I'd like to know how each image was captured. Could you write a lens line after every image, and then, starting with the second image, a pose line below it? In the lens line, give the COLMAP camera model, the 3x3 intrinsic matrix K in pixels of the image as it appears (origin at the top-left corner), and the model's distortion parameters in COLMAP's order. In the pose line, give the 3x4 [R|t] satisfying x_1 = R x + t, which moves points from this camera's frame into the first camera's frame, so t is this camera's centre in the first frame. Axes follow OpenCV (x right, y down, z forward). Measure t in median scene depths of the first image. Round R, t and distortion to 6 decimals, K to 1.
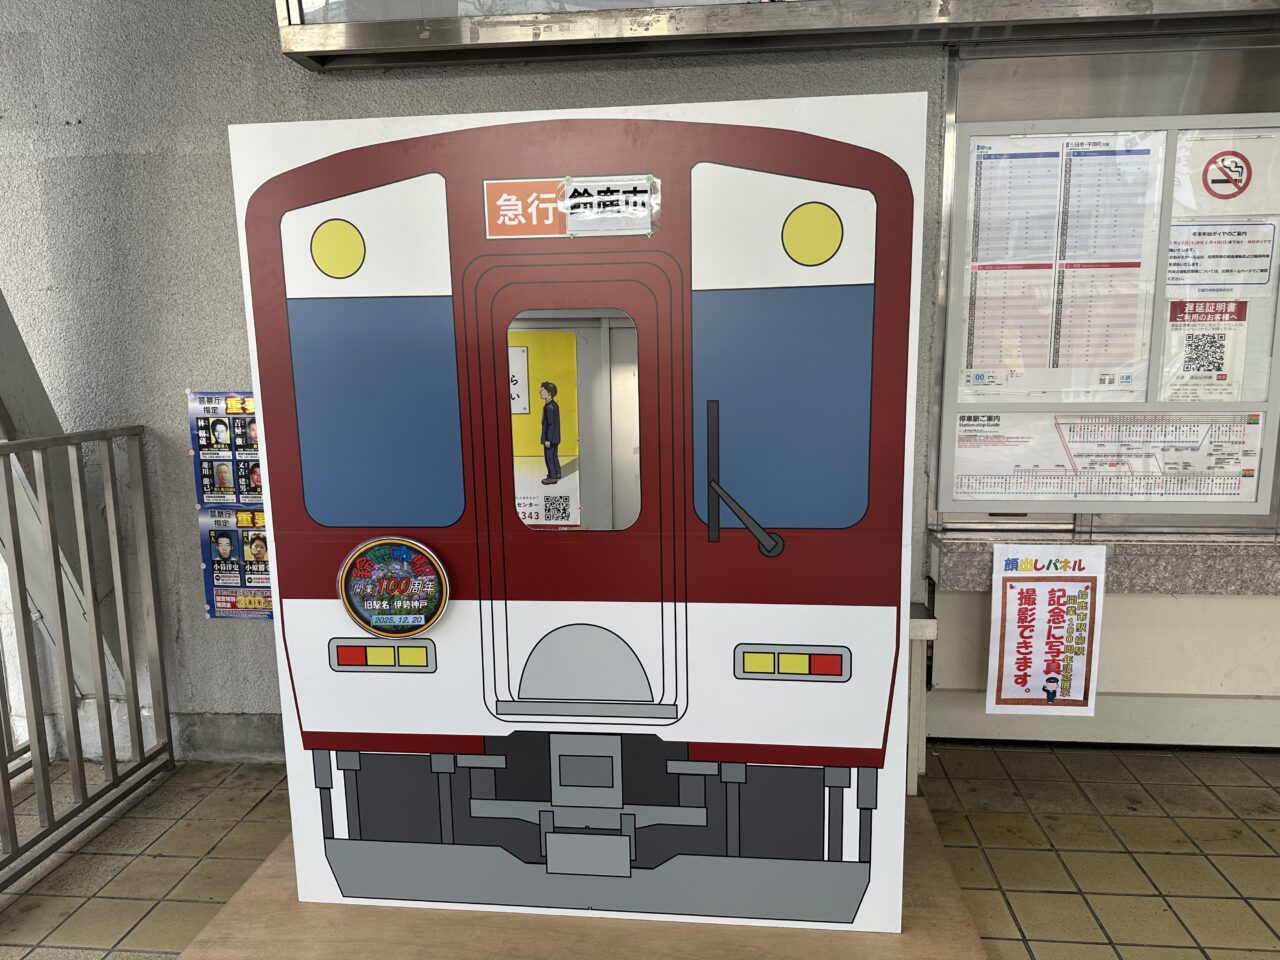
lens RADIAL K [[900.5, 0, 642.7], [0, 900.5, 479.2], [0, 0, 1]] dist [-0.003486, -0.006518]
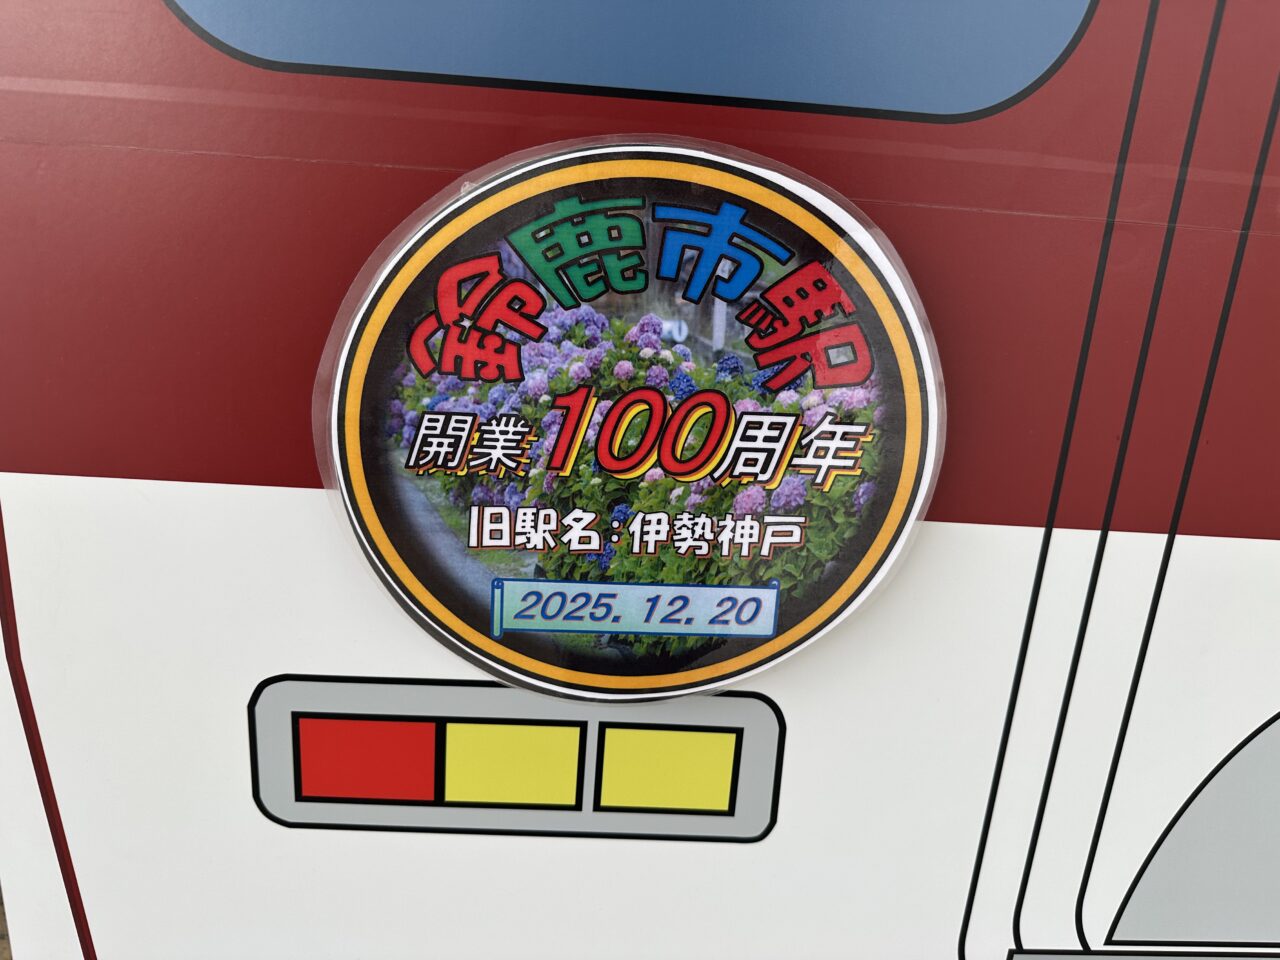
lens RADIAL K [[900.5, 0, 640.3], [0, 900.5, 484.5], [0, 0, 1]] dist [-0.003486, -0.006518]
pose [[0.986260, 0.048684, 0.157864, -0.304188], [-0.068985, 0.989656, 0.125782, 0.105539], [-0.150108, -0.134944, 0.979417, 0.814695]]
